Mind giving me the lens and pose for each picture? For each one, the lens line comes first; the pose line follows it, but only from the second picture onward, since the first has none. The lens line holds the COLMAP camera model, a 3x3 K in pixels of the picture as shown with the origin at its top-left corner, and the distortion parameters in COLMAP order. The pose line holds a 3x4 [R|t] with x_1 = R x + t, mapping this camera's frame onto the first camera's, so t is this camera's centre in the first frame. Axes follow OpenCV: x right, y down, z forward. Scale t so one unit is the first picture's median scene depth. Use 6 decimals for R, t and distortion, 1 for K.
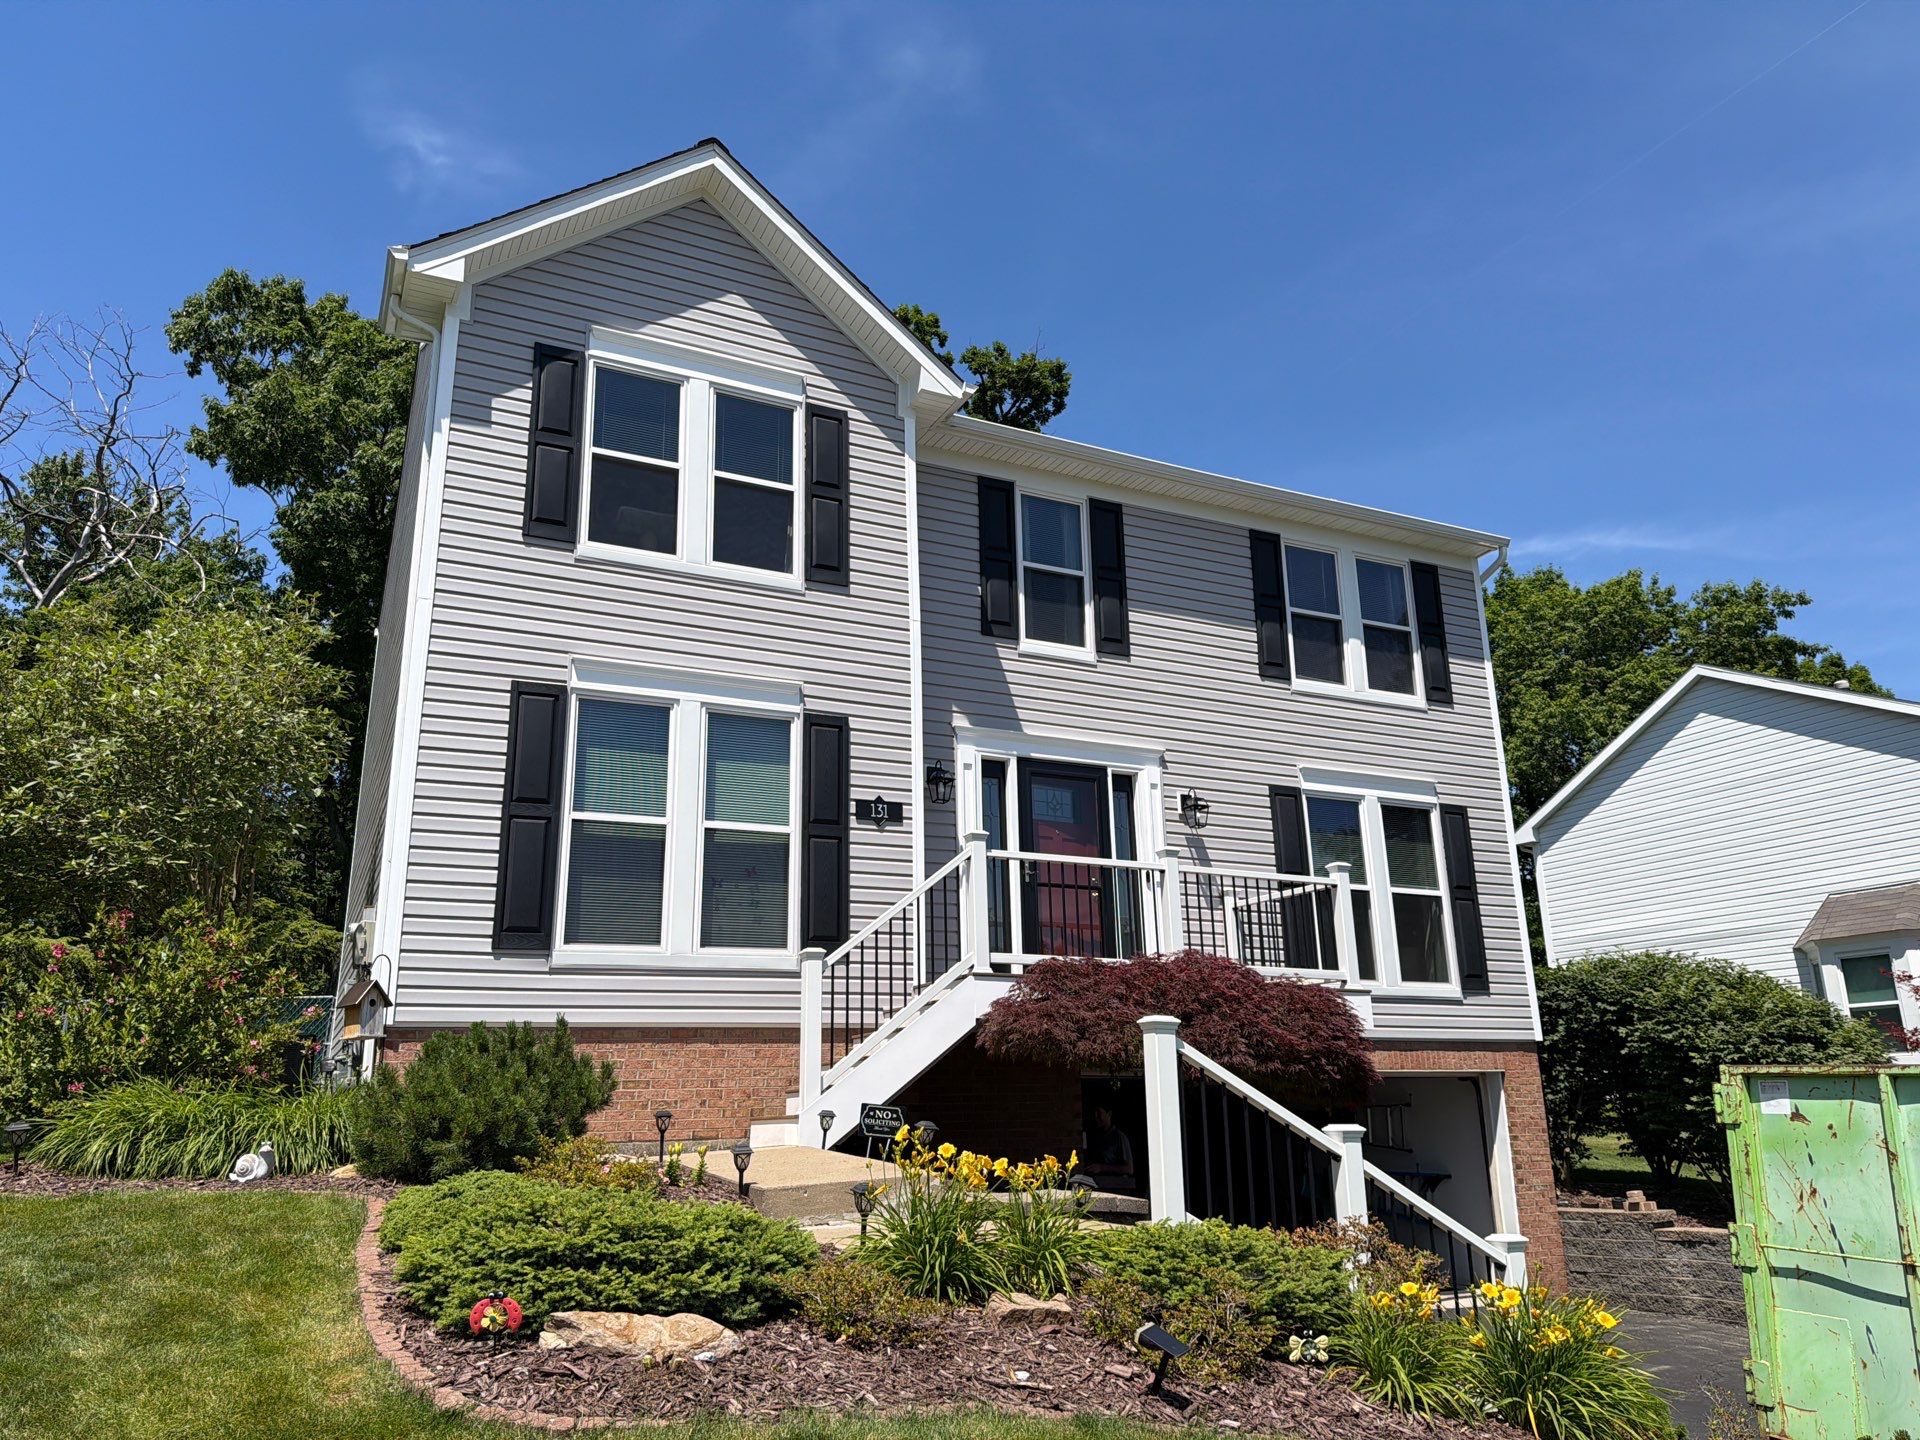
lens RADIAL K [[1348.7, 0, 956.2], [0, 1348.7, 713.7], [0, 0, 1]] dist [0.099883, -0.151064]
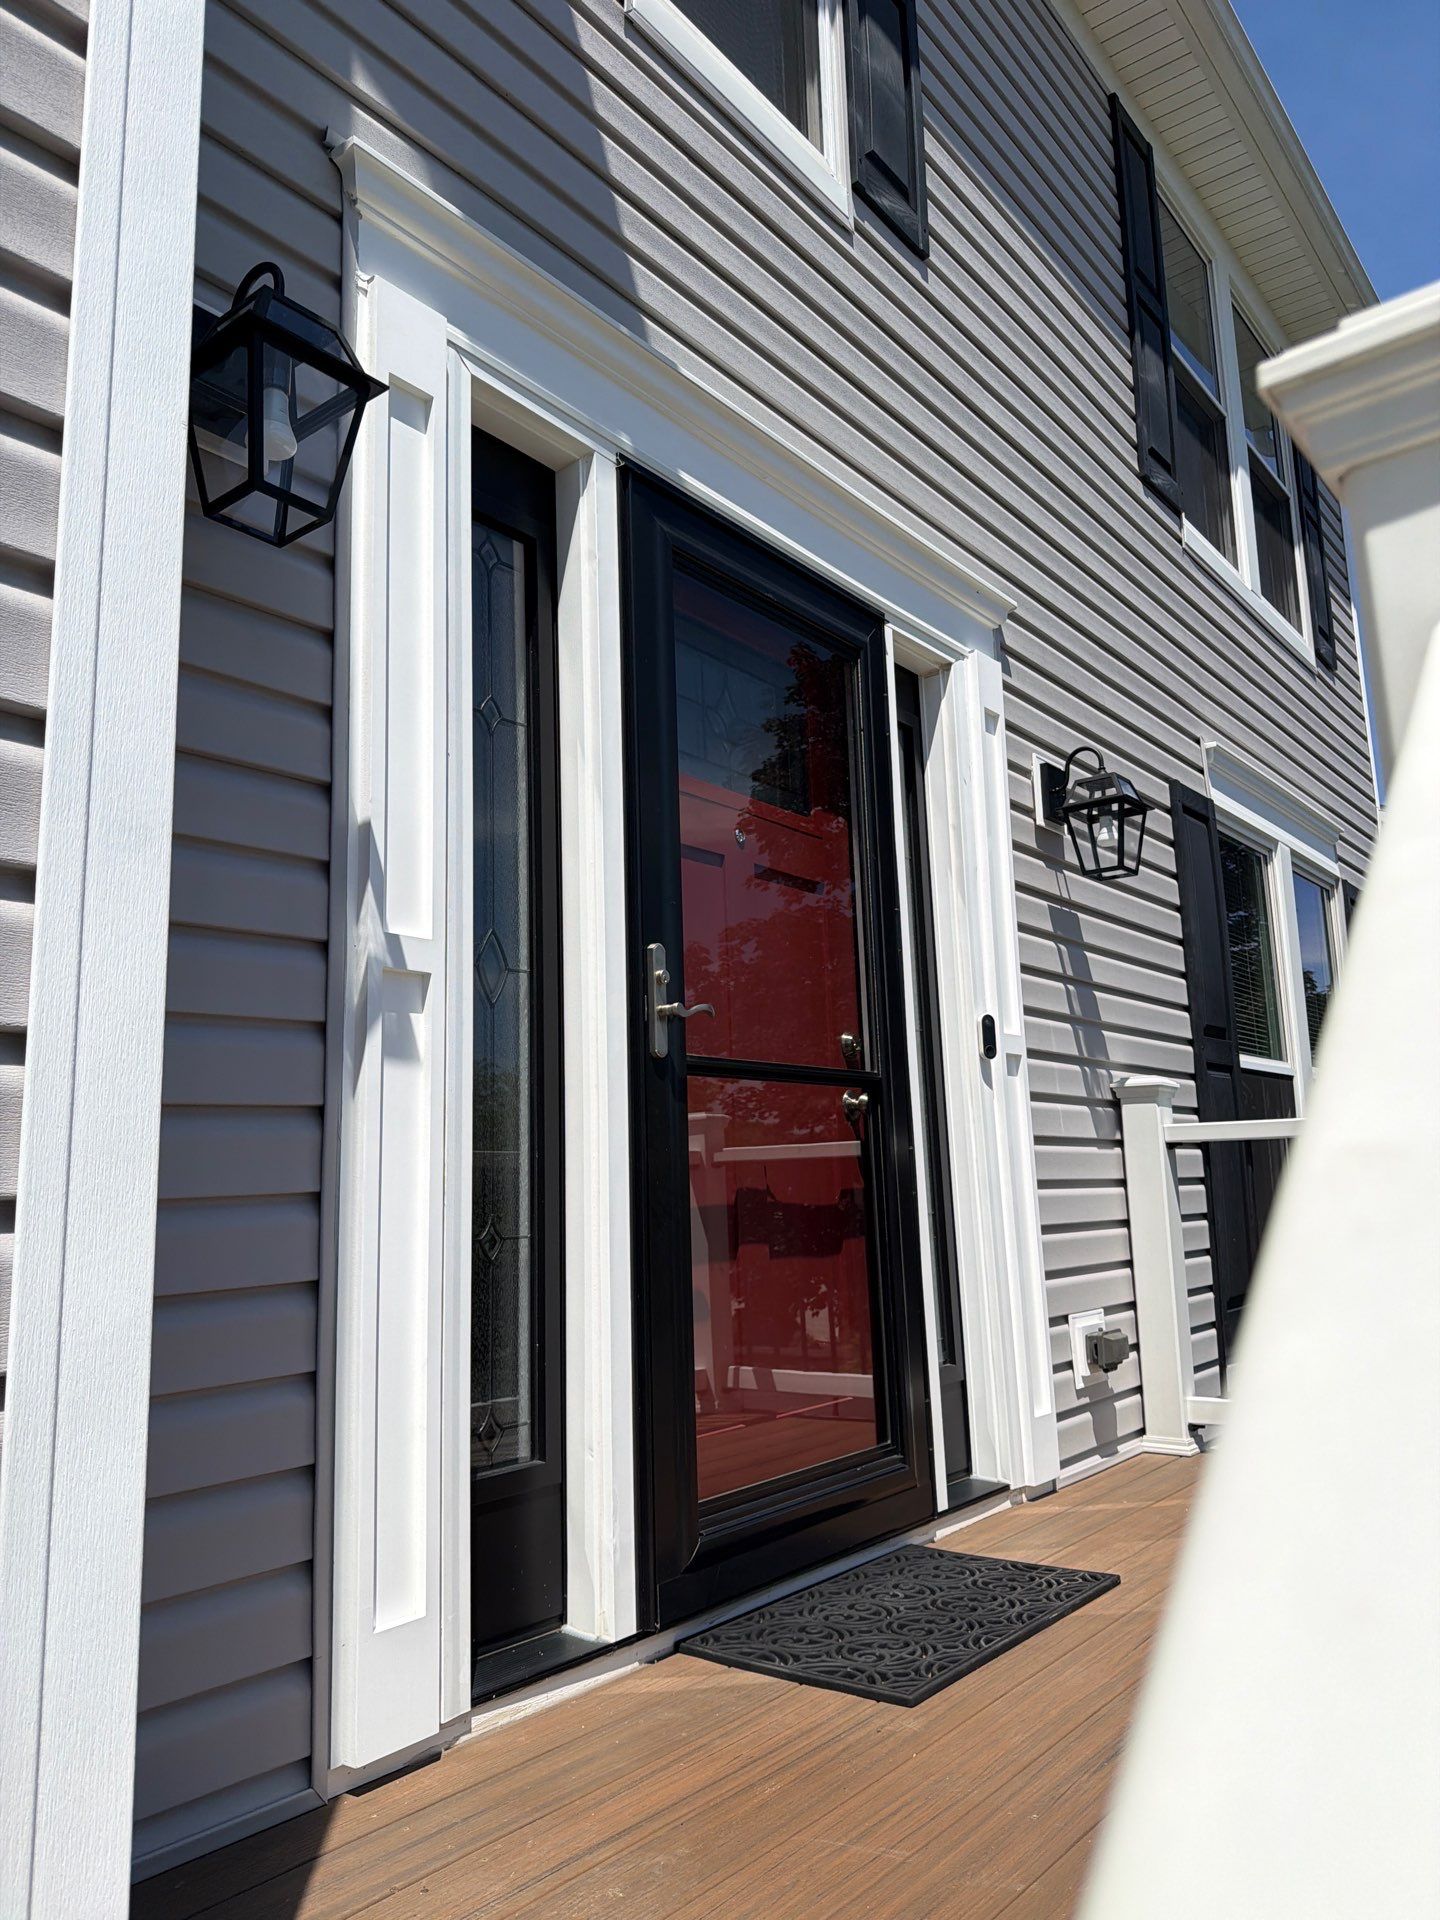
lens RADIAL K [[1348.7, 0, 717.0], [0, 1348.7, 936.7], [0, 0, 1]] dist [0.099837, -0.149844]
pose [[0.898004, 0.072349, 0.433998, -0.030160], [-0.112481, 0.991360, 0.067475, 0.095463], [-0.425366, -0.109410, 0.898384, 0.843014]]
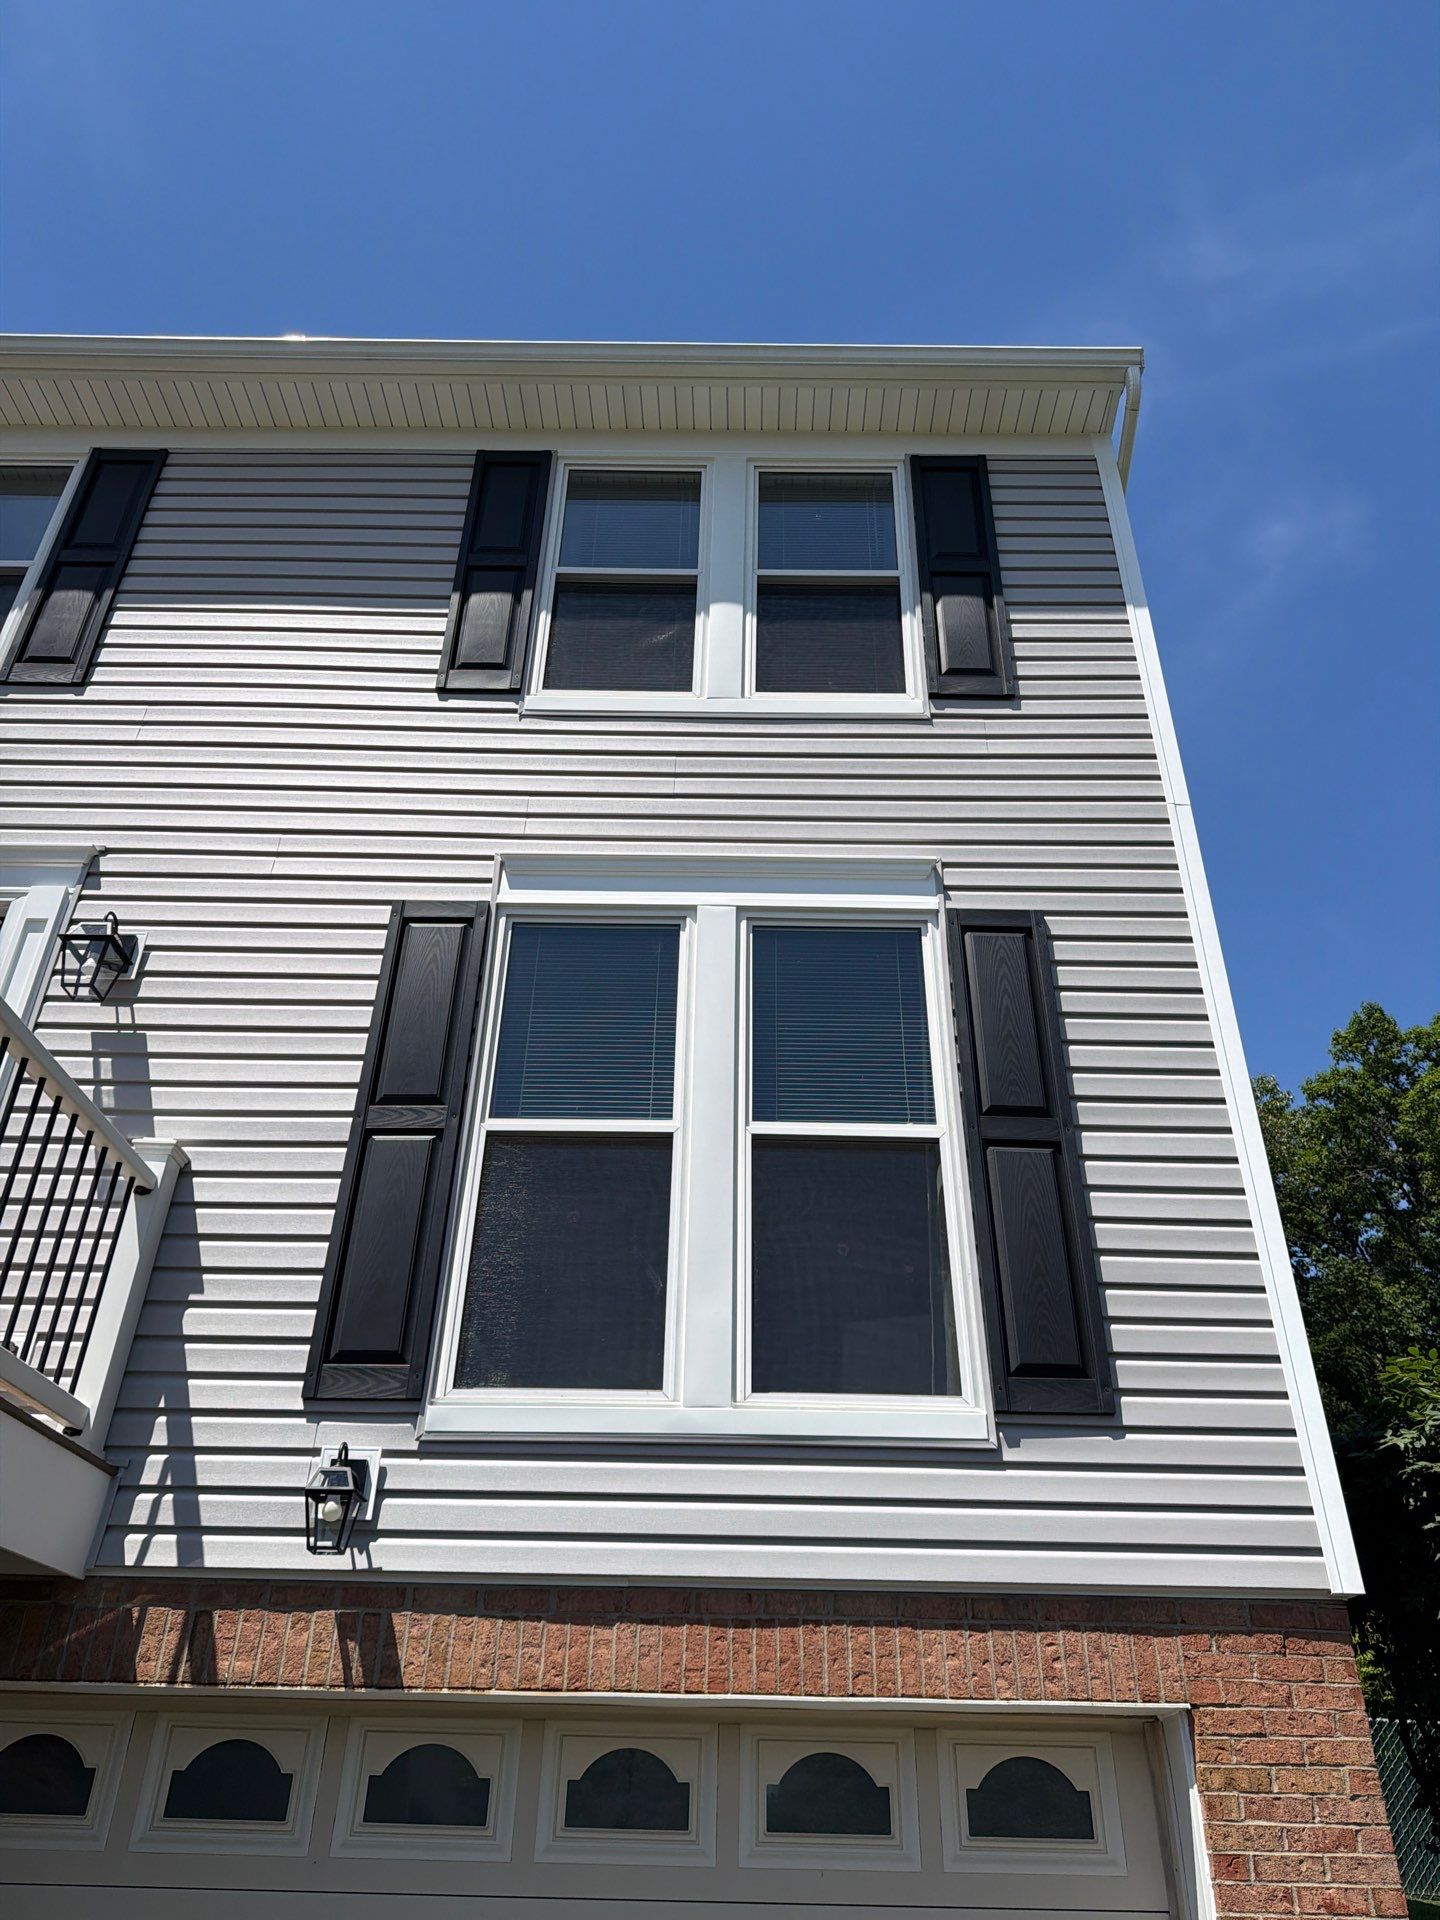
lens RADIAL K [[1348.7, 0, 717.0], [0, 1348.7, 936.7], [0, 0, 1]] dist [0.099837, -0.149844]
pose [[0.899572, -0.209496, -0.383251, 0.543371], [0.090480, 0.947811, -0.305724, 0.224383], [0.427298, 0.240344, 0.871580, 0.805253]]
